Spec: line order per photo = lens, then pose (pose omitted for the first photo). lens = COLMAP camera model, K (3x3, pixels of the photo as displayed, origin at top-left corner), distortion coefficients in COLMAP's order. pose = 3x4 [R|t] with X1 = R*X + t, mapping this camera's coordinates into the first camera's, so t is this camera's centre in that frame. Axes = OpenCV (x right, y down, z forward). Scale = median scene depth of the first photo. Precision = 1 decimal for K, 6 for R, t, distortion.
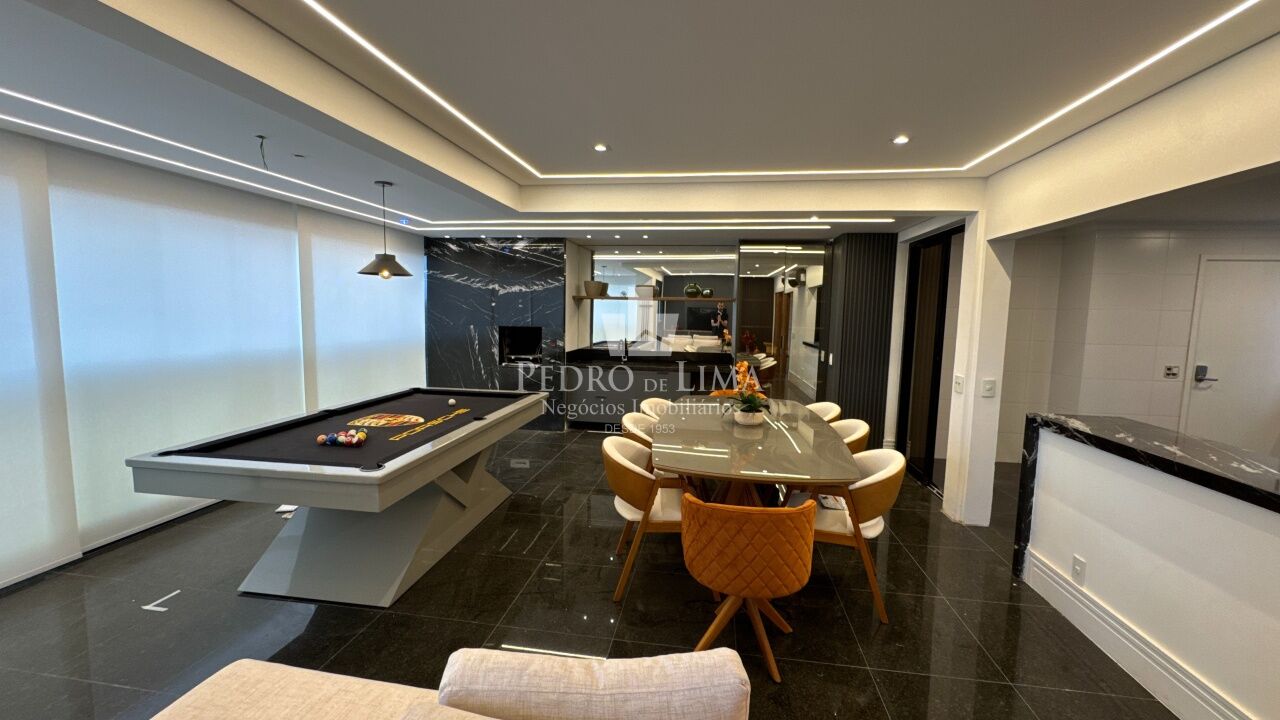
lens RADIAL K [[511.1, 0, 641.2], [0, 511.1, 357.8], [0, 0, 1]] dist [-0.003596, 0.000836]
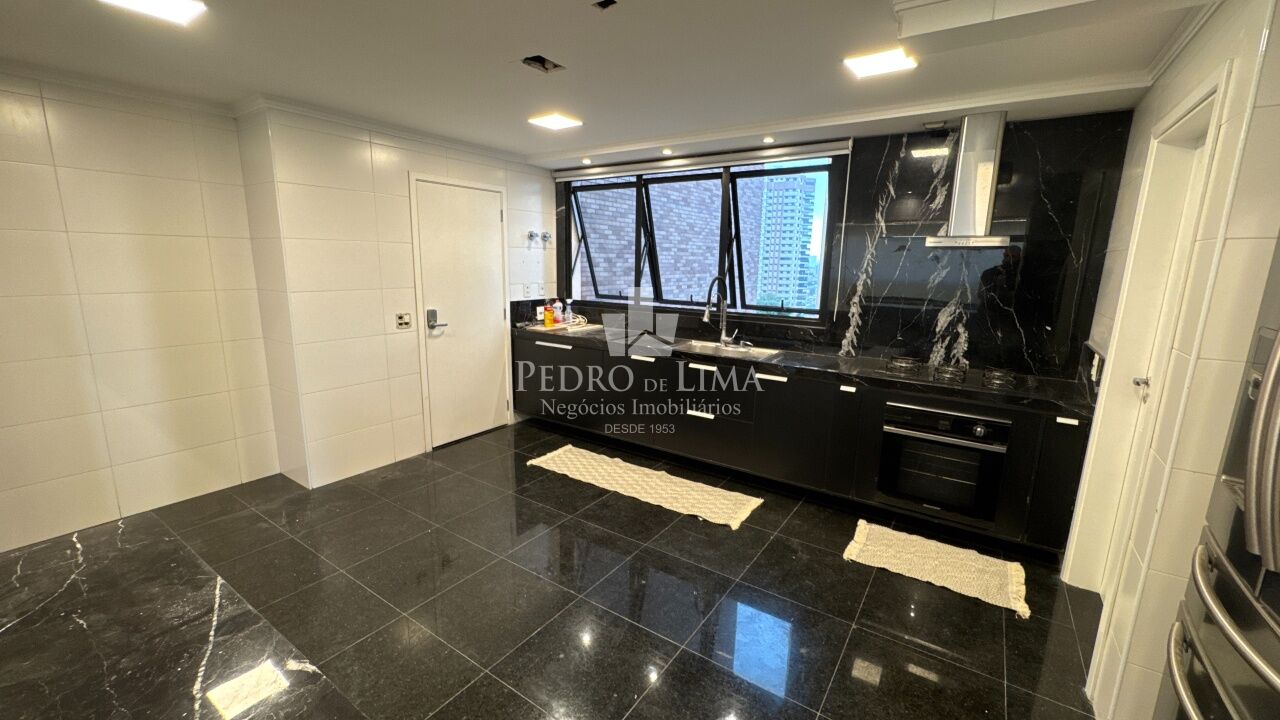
lens RADIAL K [[511.1, 0, 639.3], [0, 511.1, 360.5], [0, 0, 1]] dist [-0.003596, 0.000836]
pose [[0.431452, -0.183757, 0.883223, 0.367851], [0.075513, 0.982956, 0.167619, -0.013565], [-0.898970, -0.005625, 0.437974, 0.240673]]
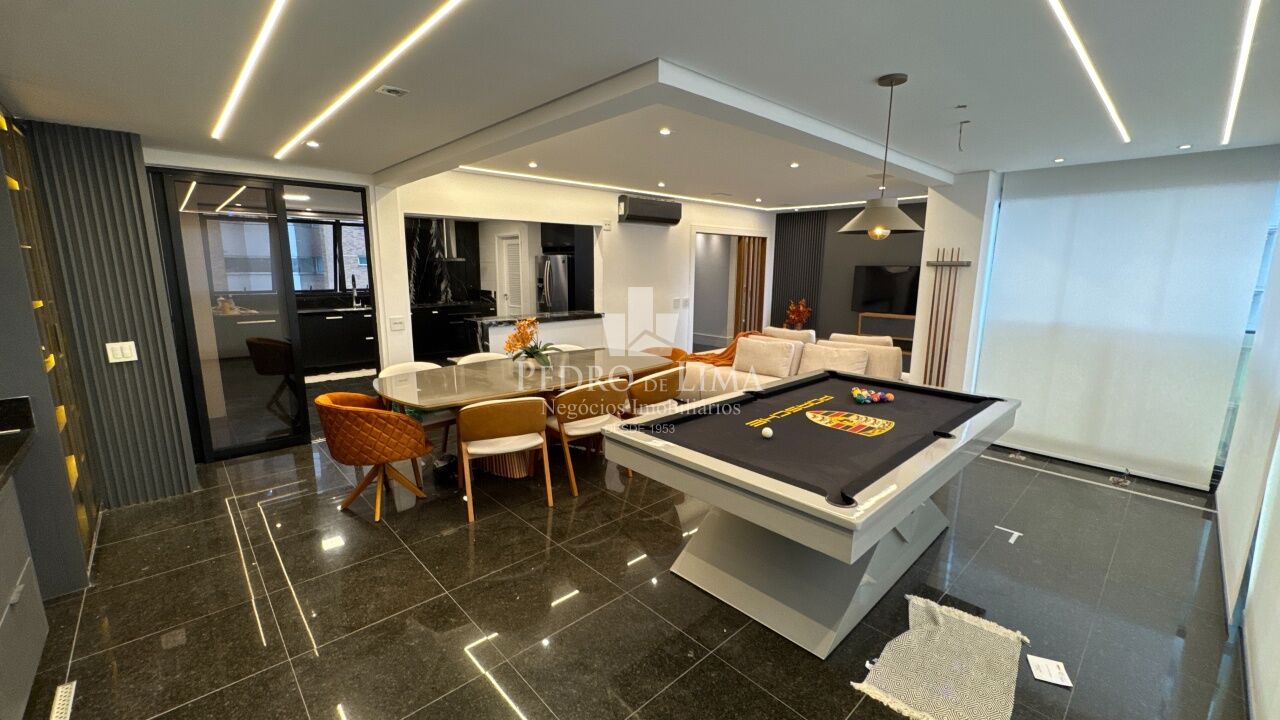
lens RADIAL K [[511.1, 0, 641.5], [0, 511.1, 359.6], [0, 0, 1]] dist [-0.003596, 0.000836]
pose [[-0.784466, -0.138054, 0.604611, -0.393637], [0.035225, 0.963416, 0.265684, -0.110704], [-0.619171, 0.229718, -0.750904, 0.988442]]
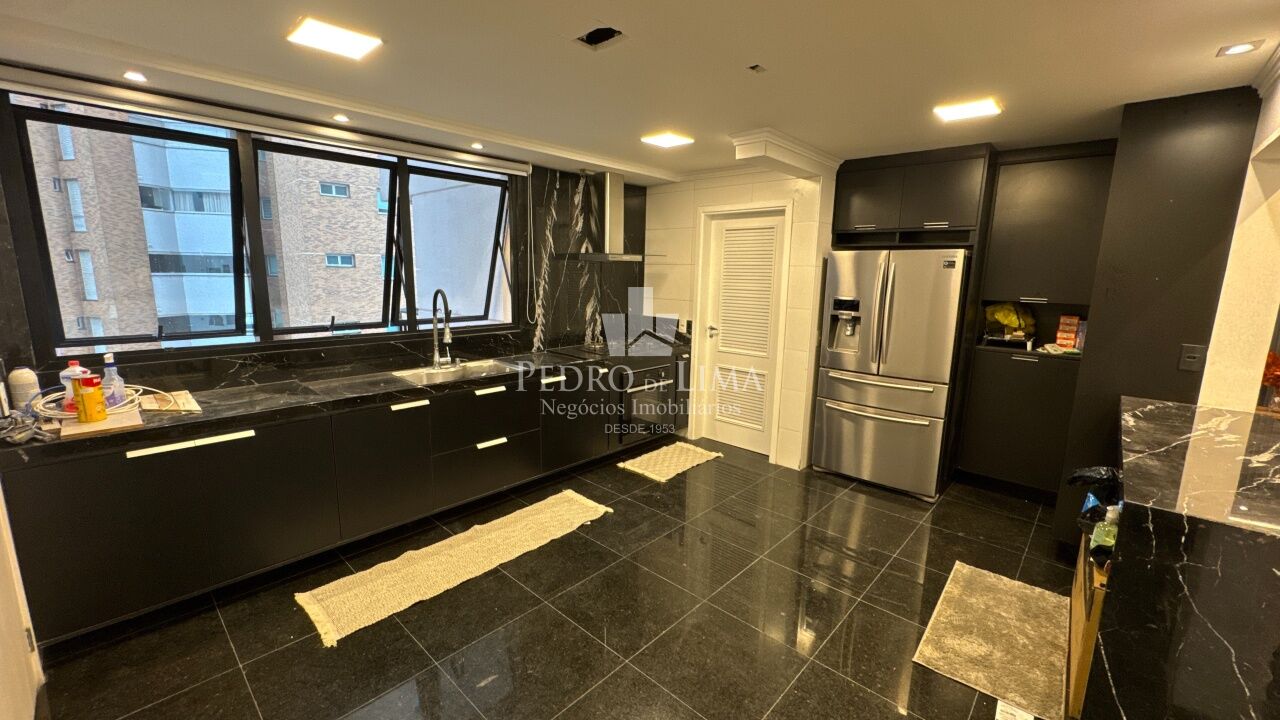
lens RADIAL K [[511.1, 0, 640.4], [0, 511.1, 359.6], [0, 0, 1]] dist [-0.003596, 0.000836]
pose [[-0.828202, -0.131627, 0.544753, 0.502727], [0.019081, 0.964841, 0.262141, -0.067500], [-0.560104, 0.227501, -0.796572, 0.750492]]
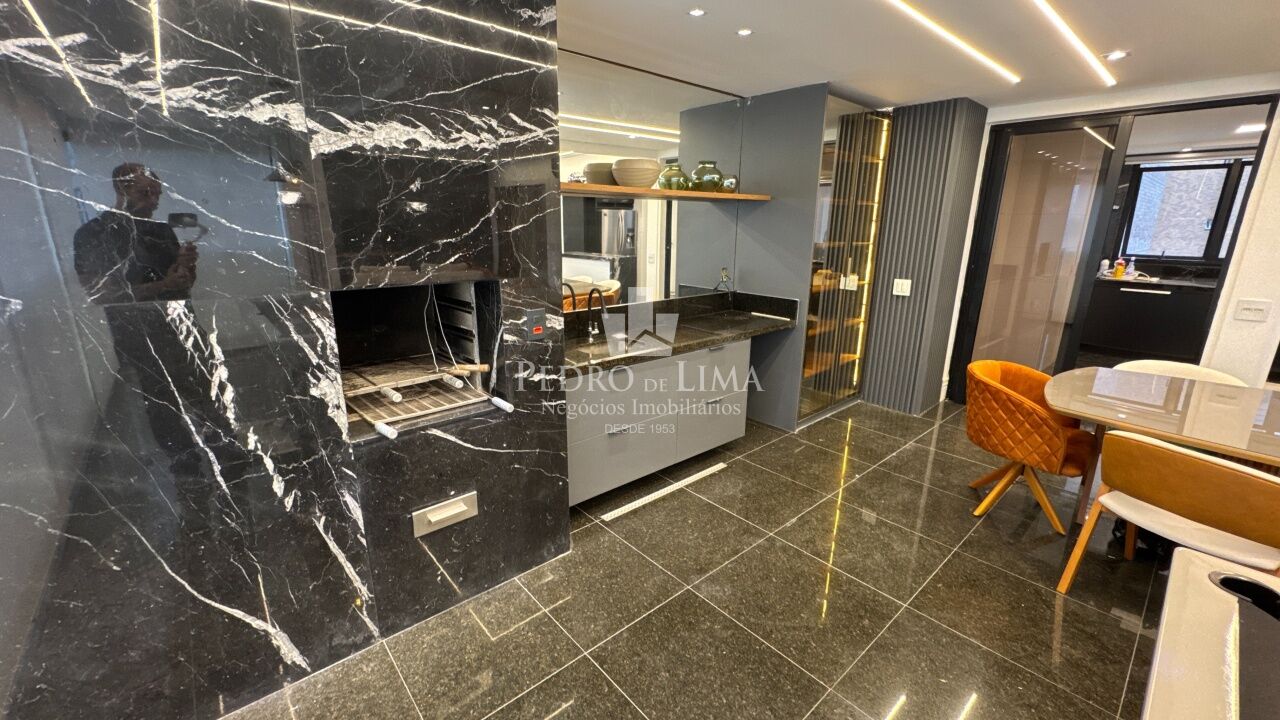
lens RADIAL K [[511.1, 0, 638.4], [0, 511.1, 359.4], [0, 0, 1]] dist [-0.003596, 0.000836]
pose [[0.645915, -0.210516, 0.733809, -0.380865], [0.074700, 0.974043, 0.213682, -0.073589], [-0.759746, -0.083205, 0.644875, 0.749185]]
